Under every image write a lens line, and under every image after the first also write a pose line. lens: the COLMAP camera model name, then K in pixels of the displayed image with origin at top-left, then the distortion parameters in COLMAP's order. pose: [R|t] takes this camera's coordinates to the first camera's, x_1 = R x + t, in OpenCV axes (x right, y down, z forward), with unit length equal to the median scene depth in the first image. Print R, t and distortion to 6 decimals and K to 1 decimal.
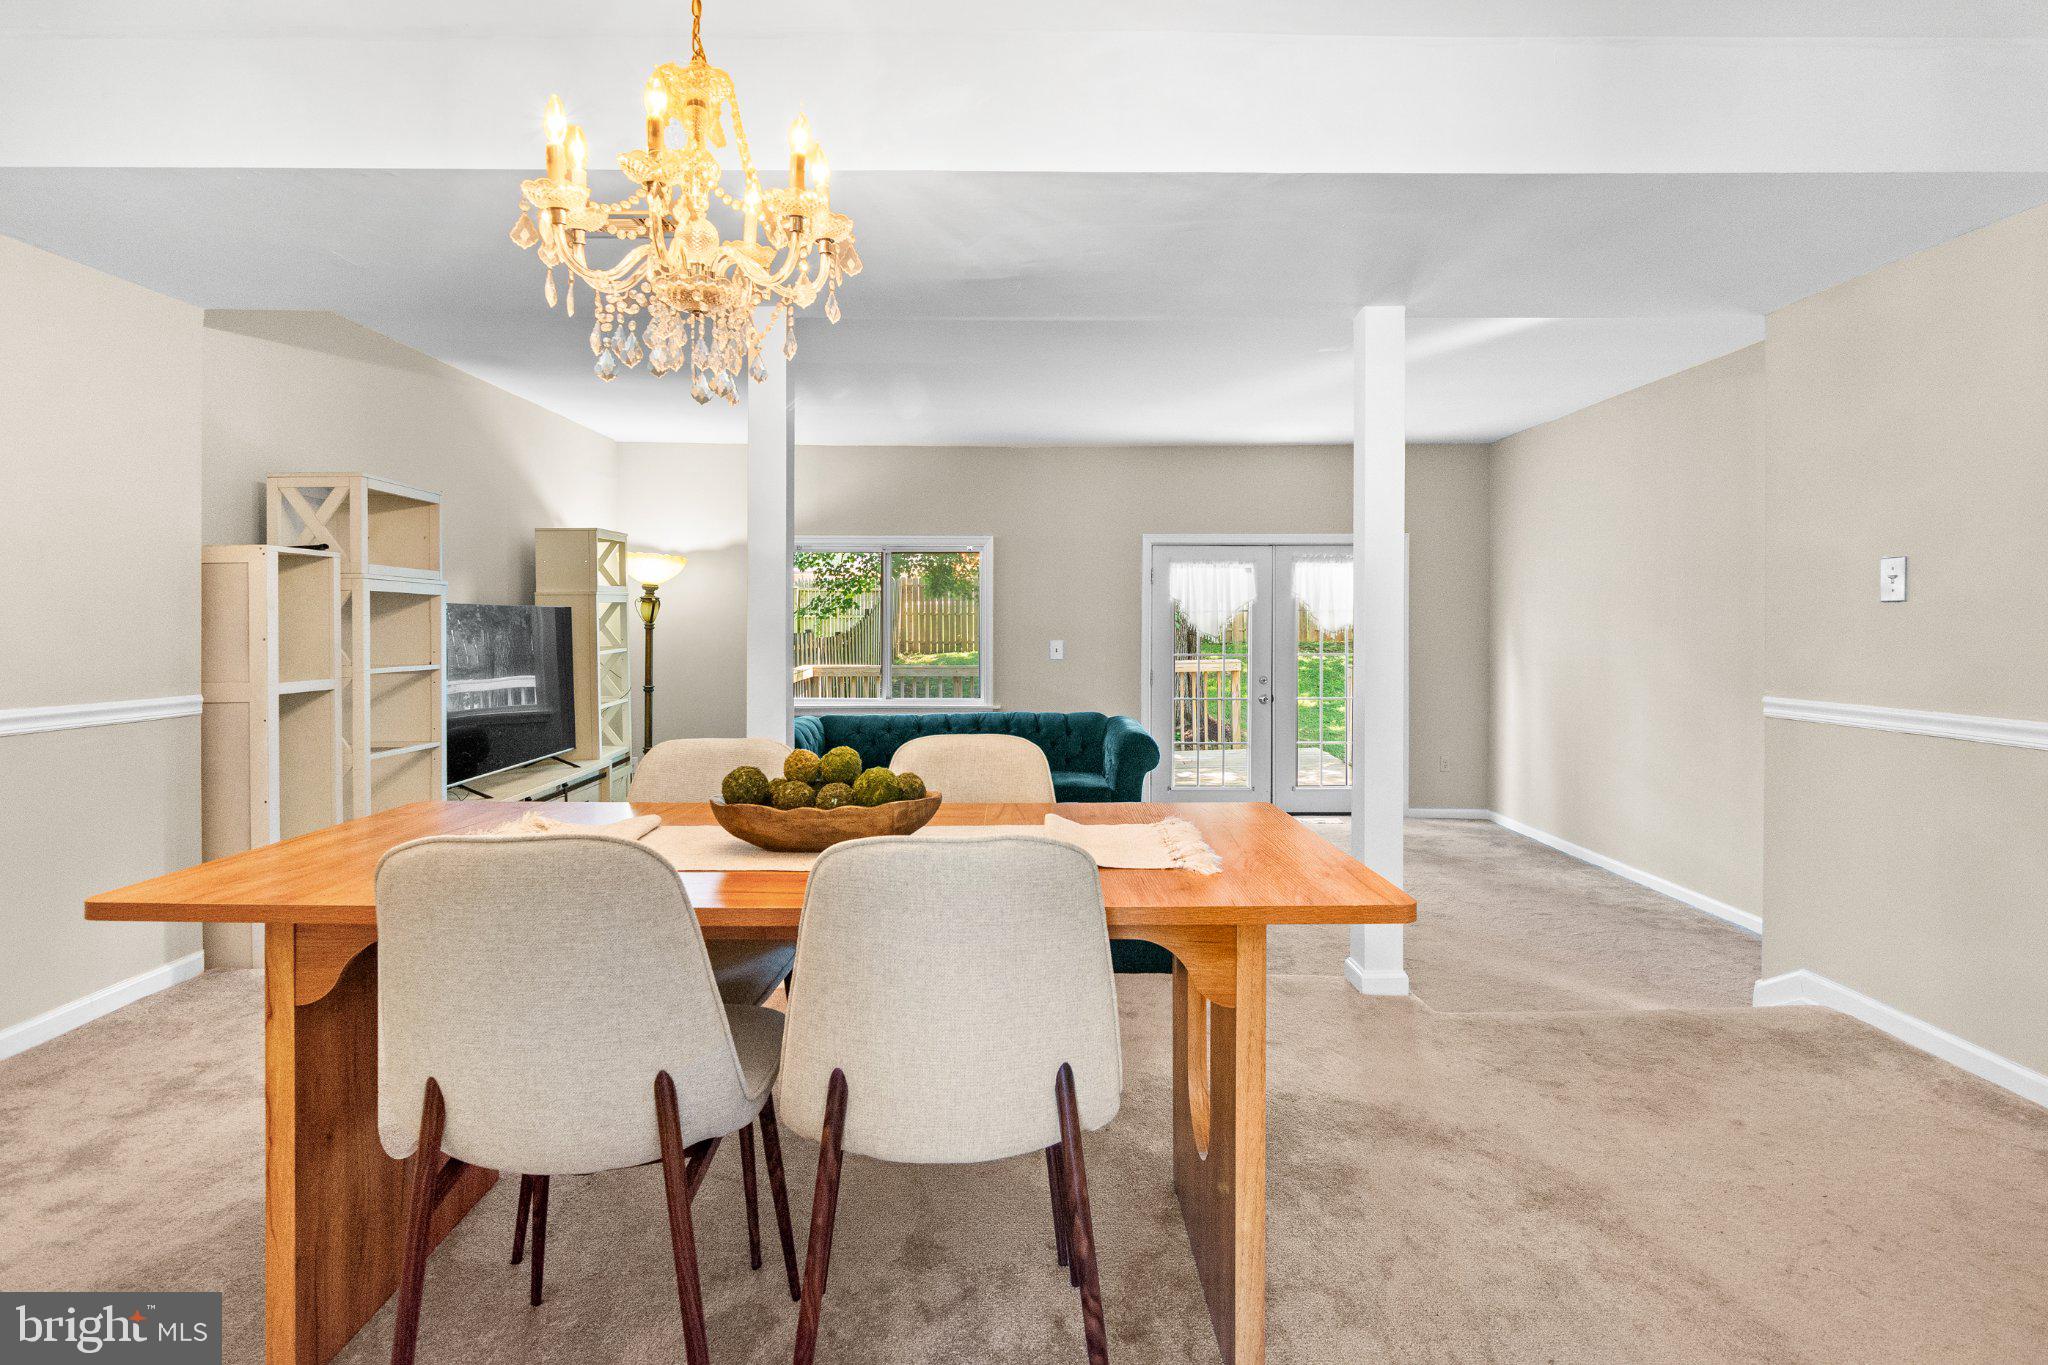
lens RADIAL K [[1005.8, 0, 1024.9], [0, 1005.8, 630.2], [0, 0, 1]] dist [-0.010098, -0.000349]
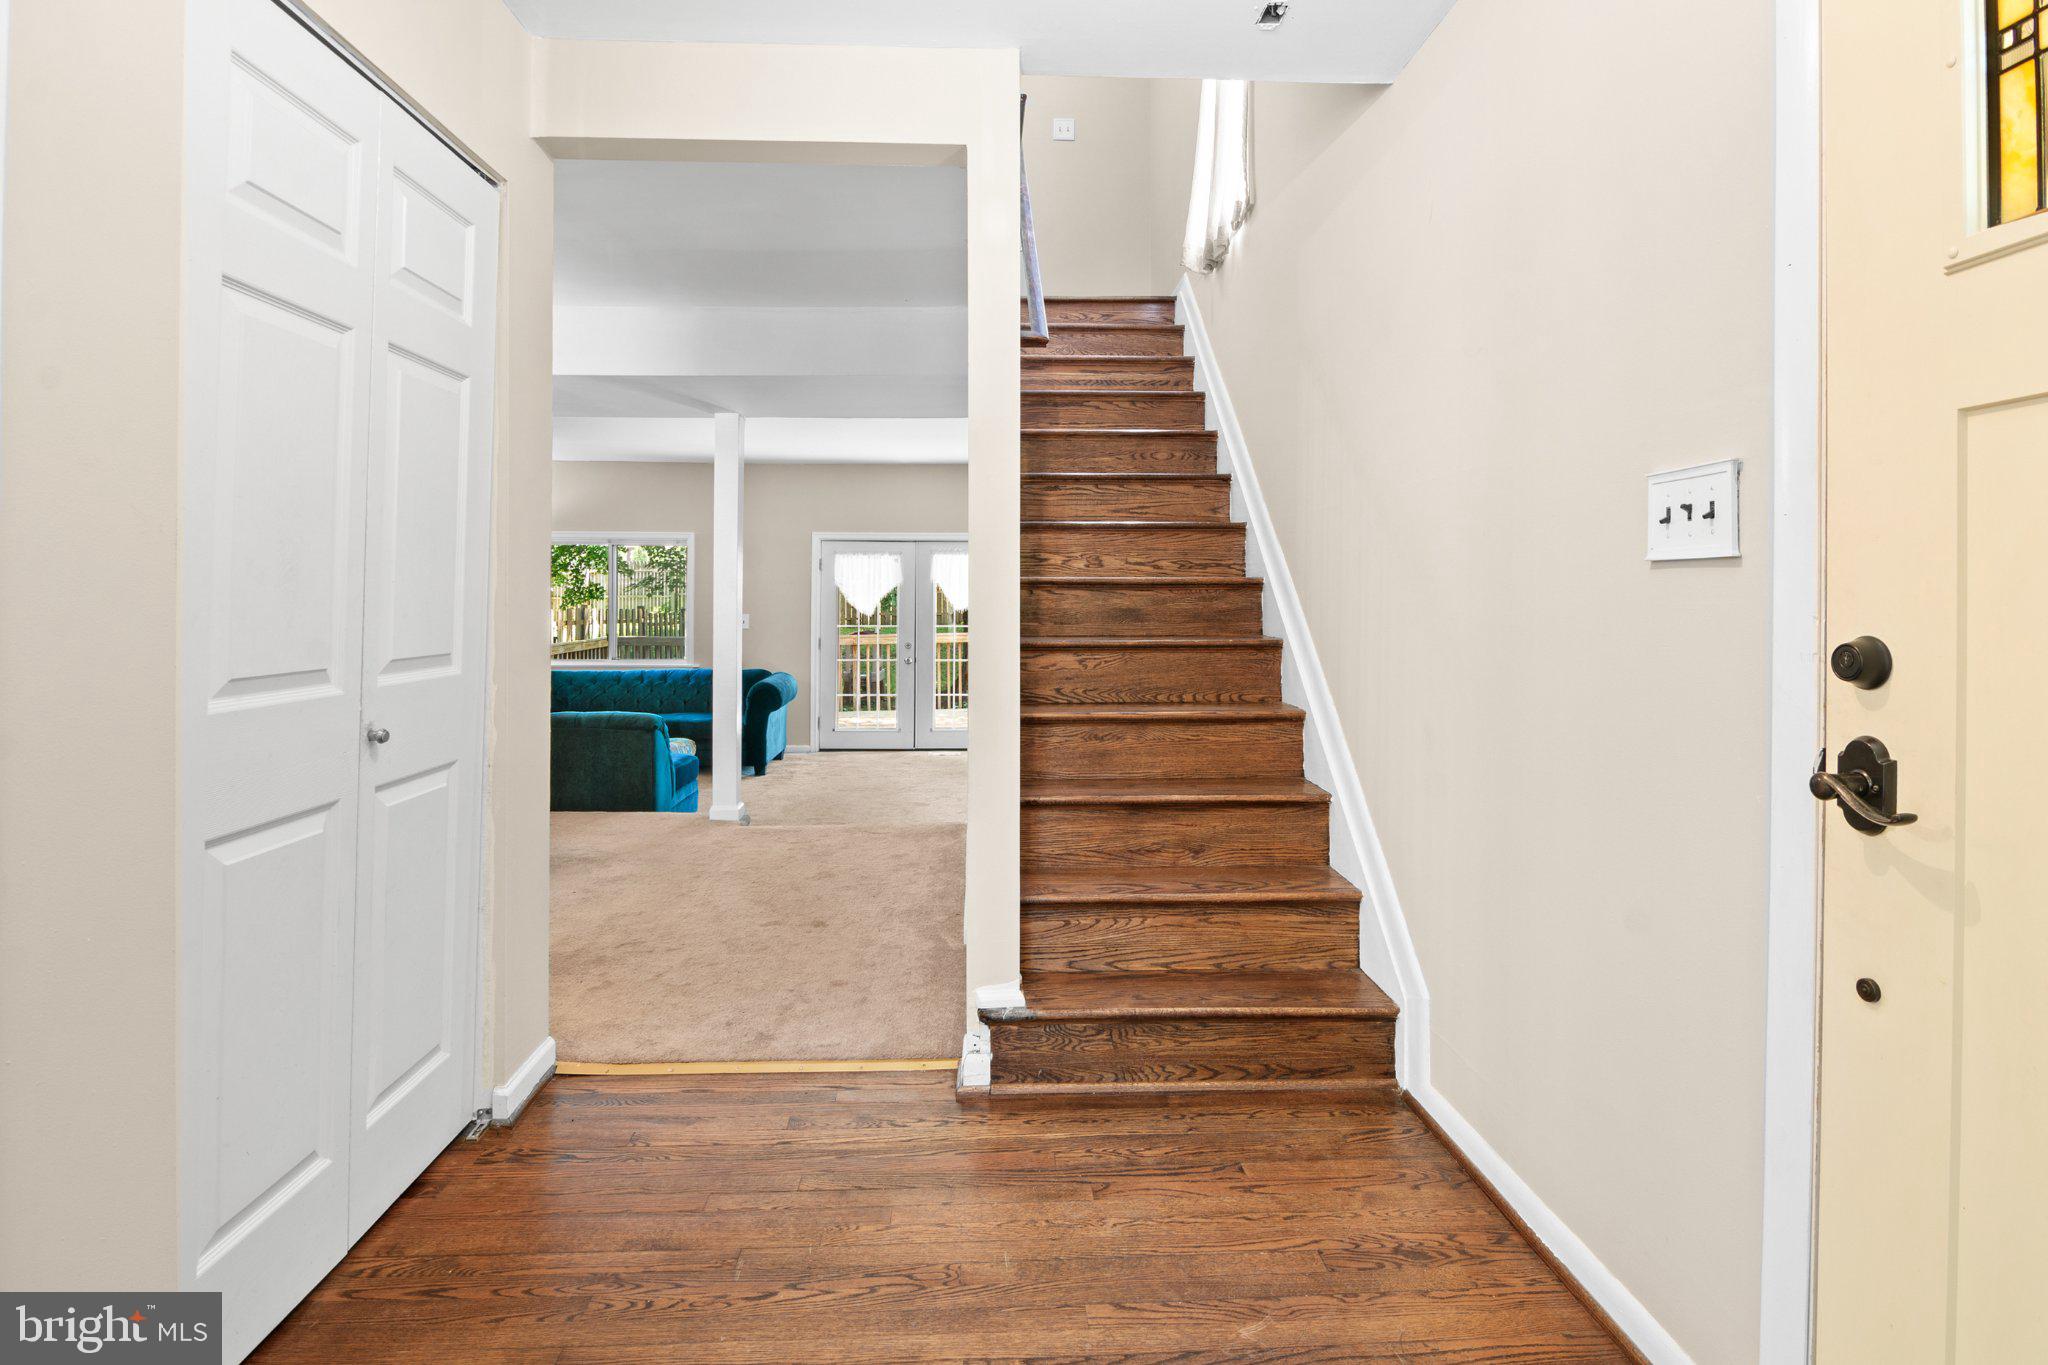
lens RADIAL K [[1024.2, 0, 1024.5], [0, 1024.2, 600.8], [0, 0, 1]] dist [-0.010080, -0.001306]
pose [[0.999501, 0.003218, 0.031431, 0.395605], [-0.002986, 0.999968, -0.007428, 0.001876], [-0.031454, 0.007330, 0.999478, -0.363286]]
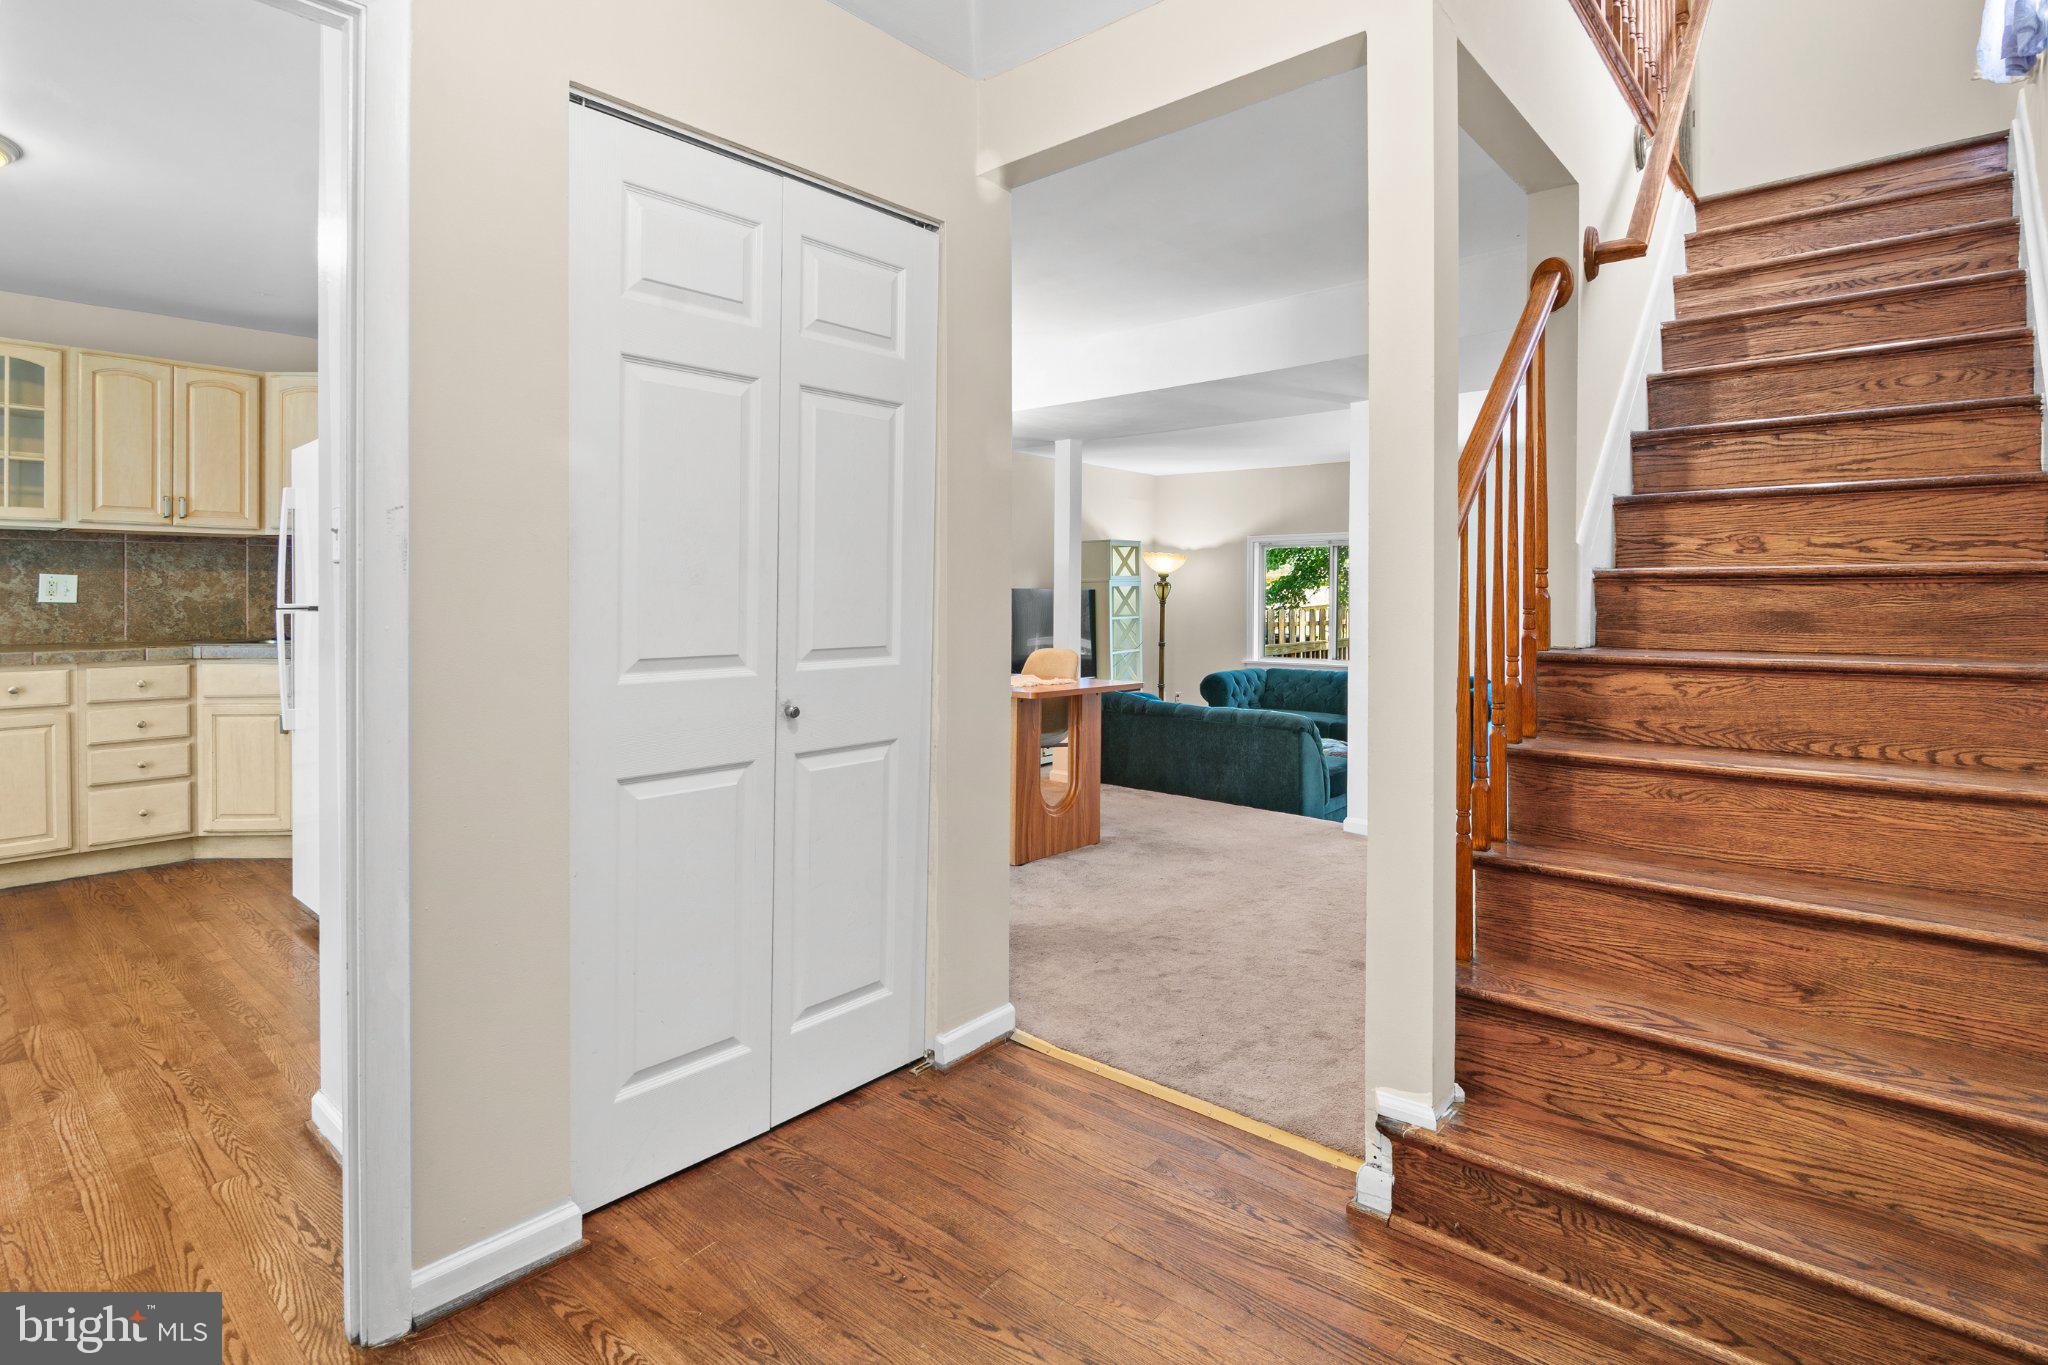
lens RADIAL K [[1023.5, 0, 1015.8], [0, 1023.5, 604.5], [0, 0, 1]] dist [-0.011343, -0.001933]
pose [[0.741139, 0.006058, -0.671324, 0.508729], [-0.007884, 0.999969, 0.000319, 0.001062], [0.671305, 0.005057, 0.741164, -0.280613]]
